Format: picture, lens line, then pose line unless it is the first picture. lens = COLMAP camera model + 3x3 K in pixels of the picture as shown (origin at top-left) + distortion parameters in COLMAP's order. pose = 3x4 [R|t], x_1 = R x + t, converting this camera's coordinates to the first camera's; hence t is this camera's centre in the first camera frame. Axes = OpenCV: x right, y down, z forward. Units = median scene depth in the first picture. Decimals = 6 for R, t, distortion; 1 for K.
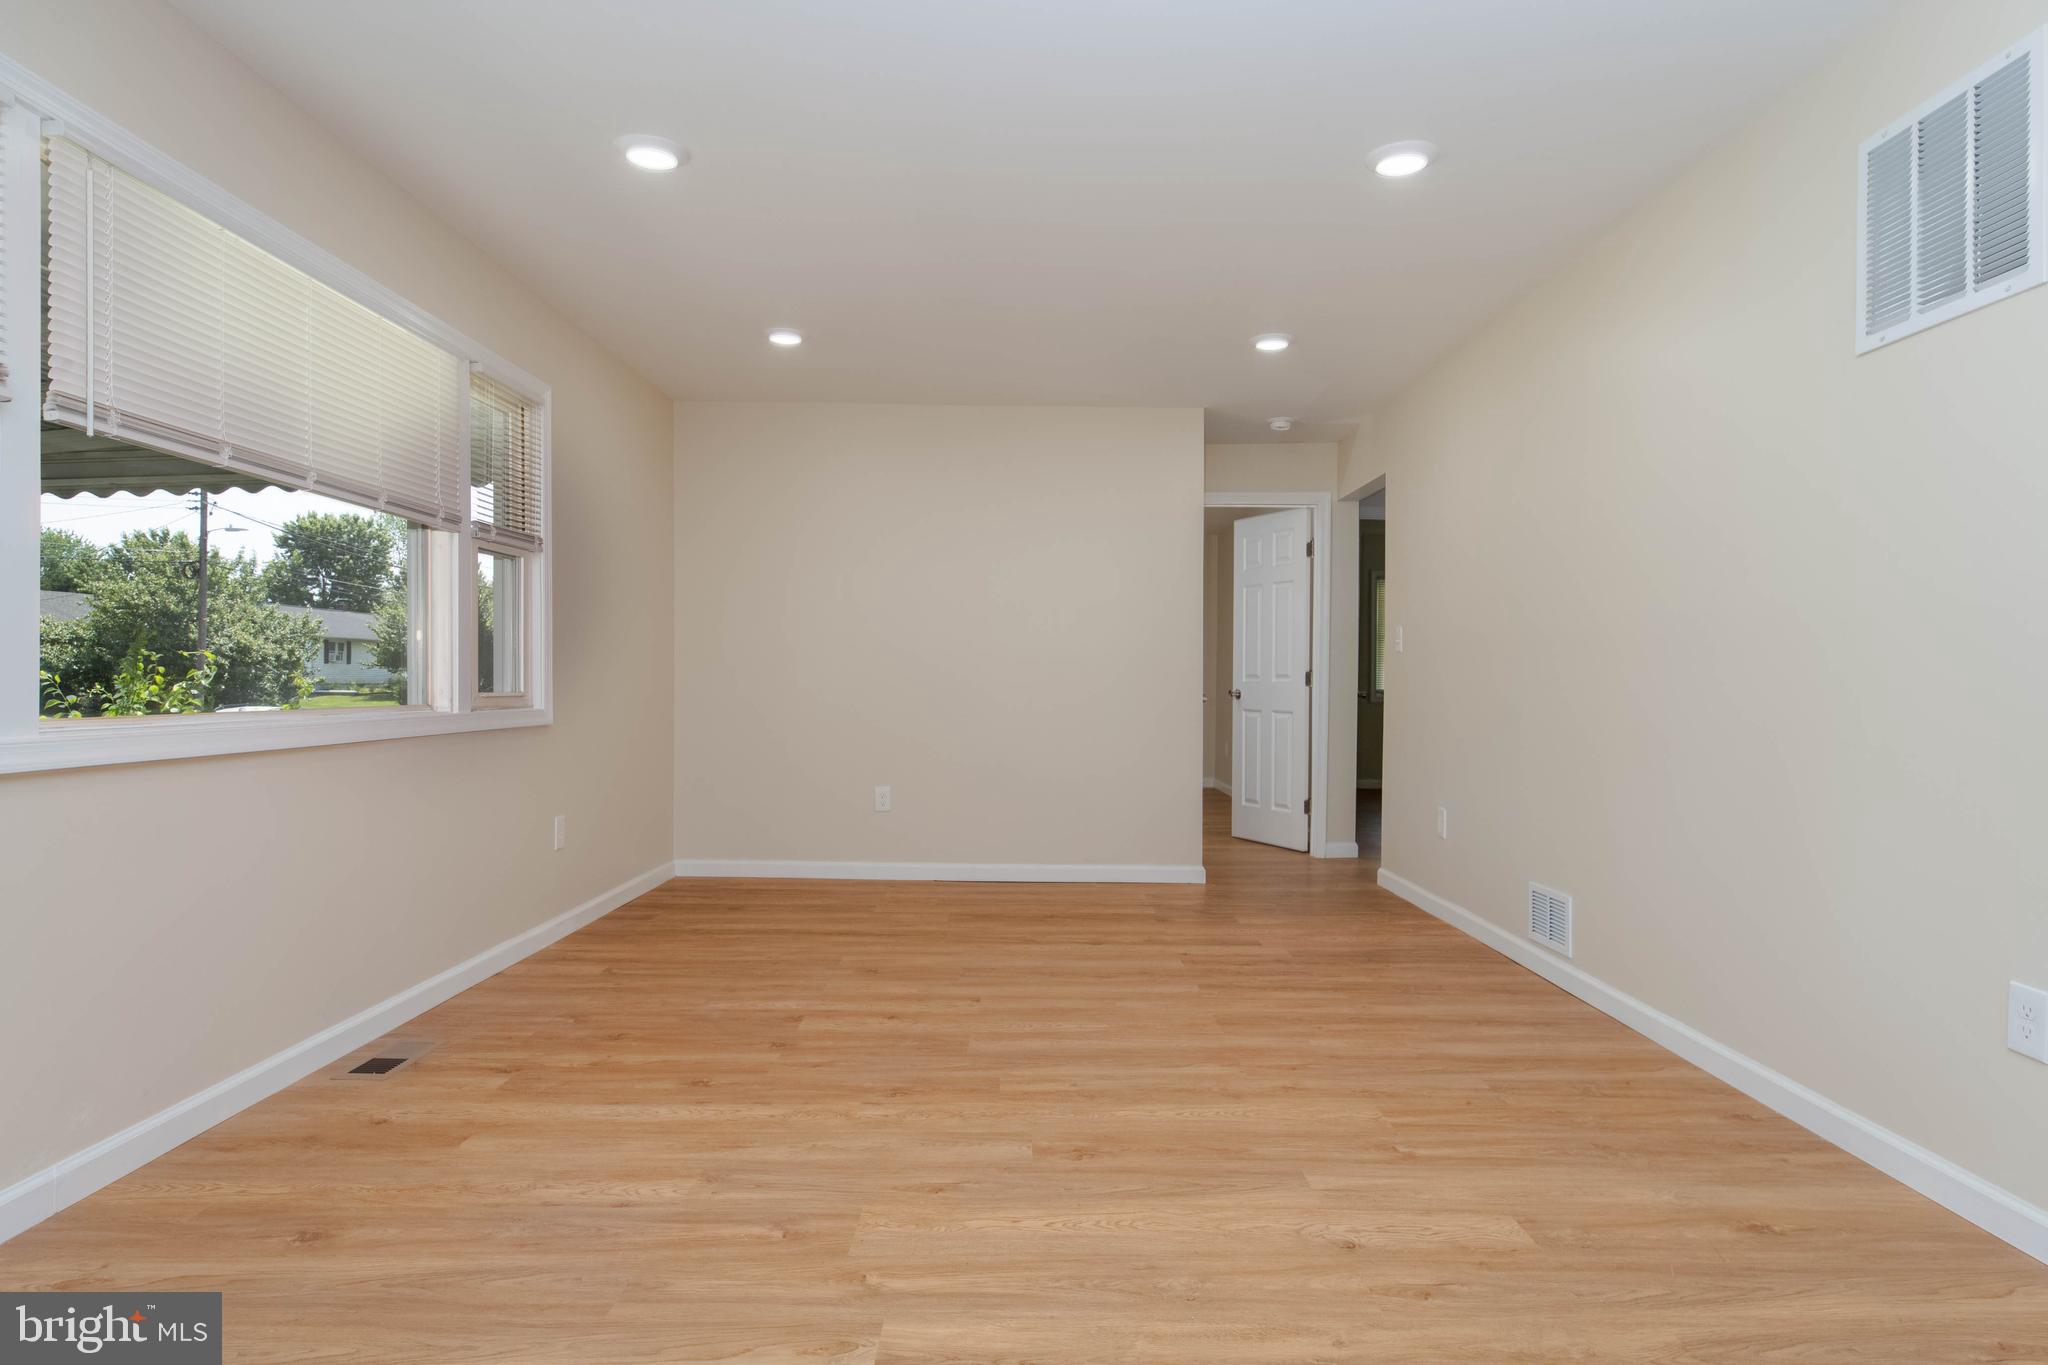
lens RADIAL K [[1190.6, 0, 1024.0], [0, 1190.6, 682.5], [0, 0, 1]] dist [-0.004464, -0.002416]
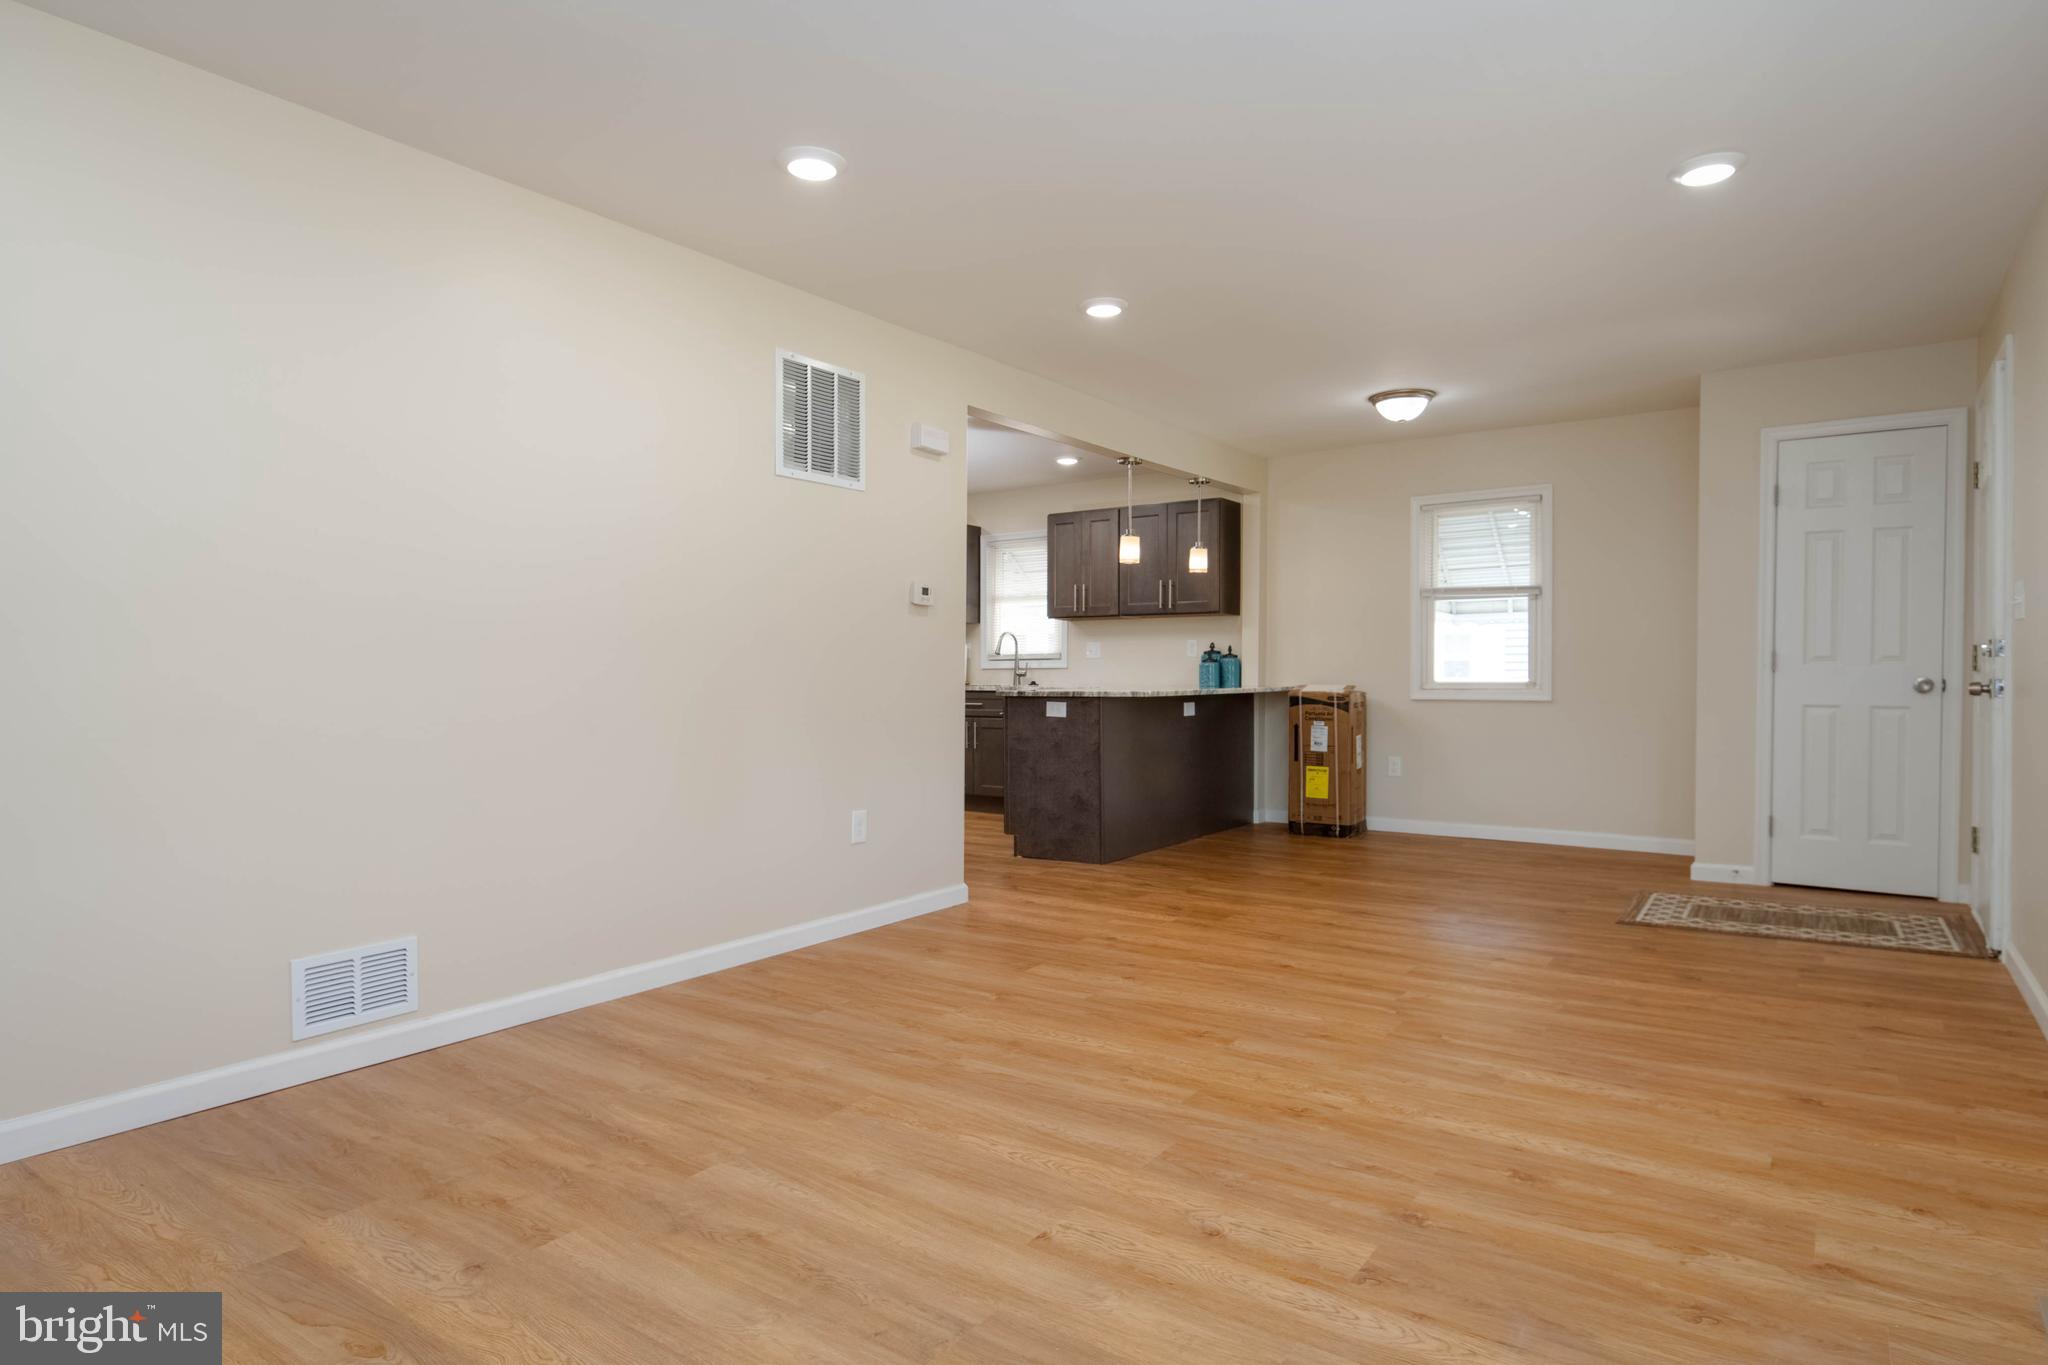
lens RADIAL K [[1190.6, 0, 1024.0], [0, 1190.6, 682.5], [0, 0, 1]] dist [-0.004464, -0.002416]
pose [[-0.831460, -0.011278, 0.555471, -0.464852], [-0.004104, 0.999891, 0.014157, -0.009001], [-0.555570, 0.009491, -0.831416, 1.984088]]
